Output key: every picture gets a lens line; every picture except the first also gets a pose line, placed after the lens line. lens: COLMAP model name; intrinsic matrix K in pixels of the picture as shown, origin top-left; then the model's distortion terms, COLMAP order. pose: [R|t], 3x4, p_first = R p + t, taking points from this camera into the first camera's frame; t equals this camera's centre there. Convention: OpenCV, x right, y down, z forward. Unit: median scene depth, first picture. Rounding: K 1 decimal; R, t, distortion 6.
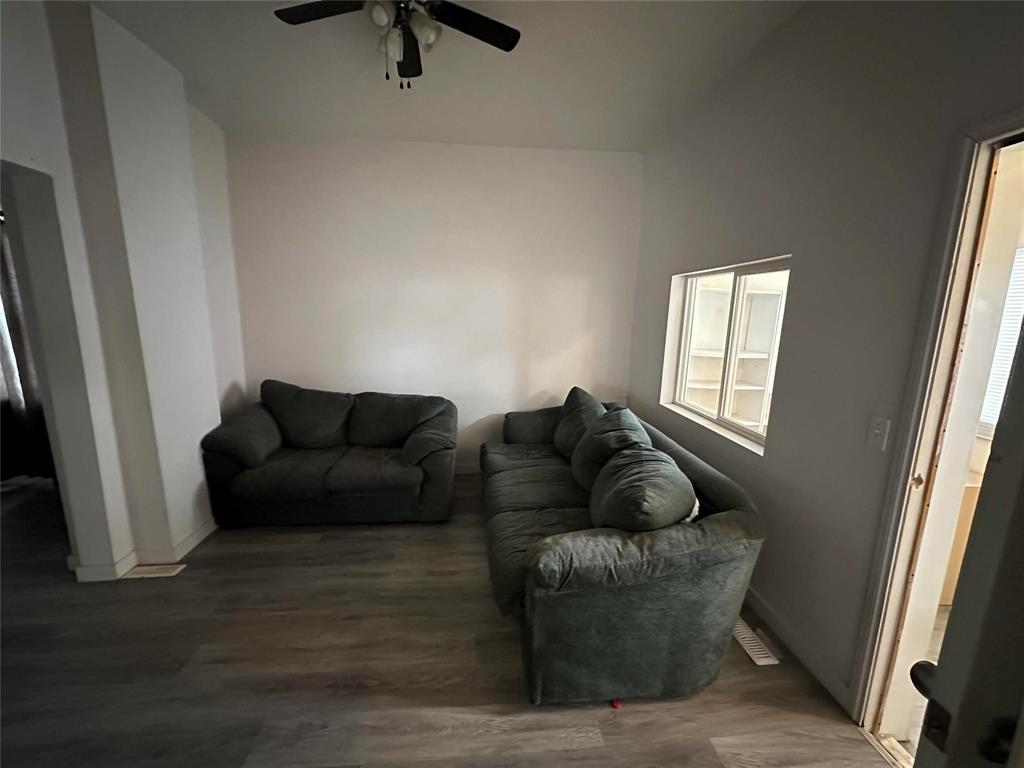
lens RADIAL K [[413.9, 0, 513.2], [0, 413.9, 382.0], [0, 0, 1]] dist [0.017340, 0.000149]
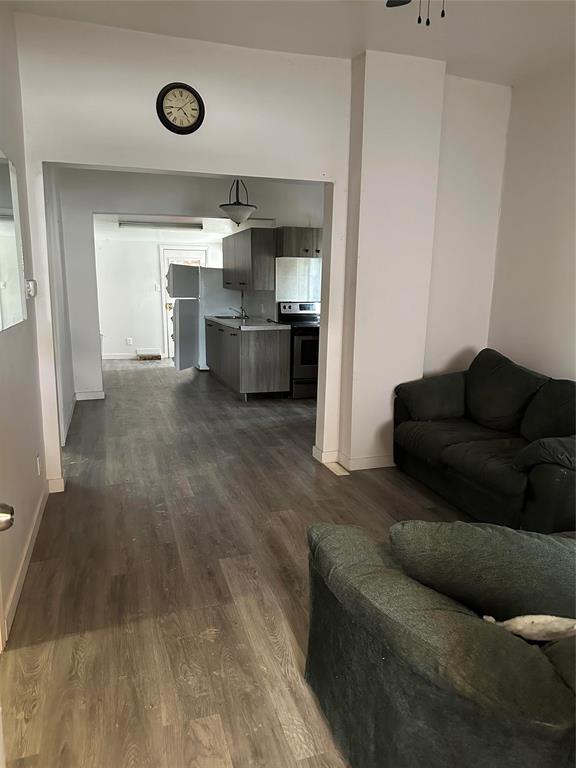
lens RADIAL K [[547.3, 0, 291.0], [0, 547.3, 387.4], [0, 0, 1]] dist [0.052665, -0.013423]
pose [[0.234475, 0.178826, -0.955533, 0.866489], [-0.182392, 0.973572, 0.137445, -0.017219], [0.954858, 0.142054, 0.260895, 0.438221]]
